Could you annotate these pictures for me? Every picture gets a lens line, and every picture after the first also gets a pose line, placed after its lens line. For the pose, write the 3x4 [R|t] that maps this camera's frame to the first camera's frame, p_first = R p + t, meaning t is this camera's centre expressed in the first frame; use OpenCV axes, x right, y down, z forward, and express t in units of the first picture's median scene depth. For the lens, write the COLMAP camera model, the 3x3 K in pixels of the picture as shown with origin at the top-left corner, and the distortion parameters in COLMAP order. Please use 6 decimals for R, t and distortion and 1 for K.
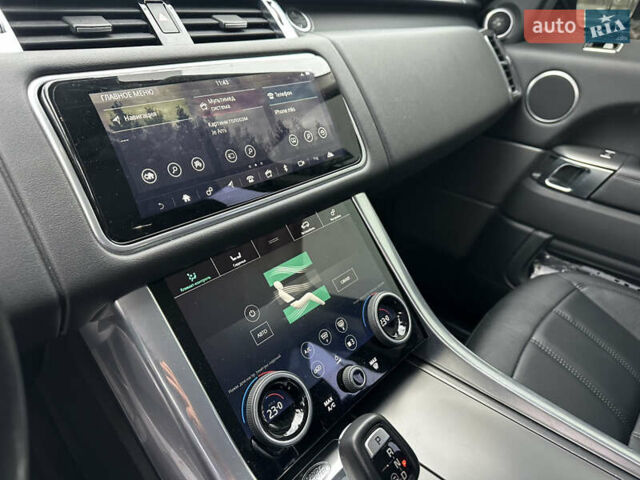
lens RADIAL K [[452.0, 0, 322.5], [0, 452.0, 241.4], [0, 0, 1]] dist [0.004235, -0.004650]
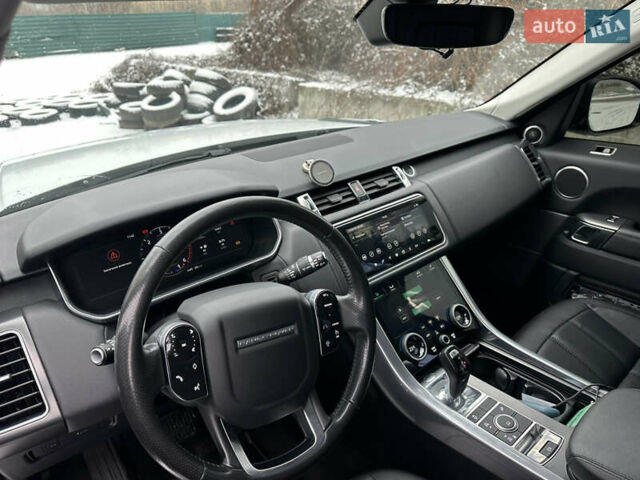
lens RADIAL K [[461.7, 0, 300.5], [0, 461.7, 242.5], [0, 0, 1]] dist [0.005346, -0.004402]
pose [[0.978573, -0.023562, -0.204547, -0.091024], [0.008901, 0.997343, -0.072302, -0.017036], [0.205707, 0.068932, 0.976183, -0.890626]]
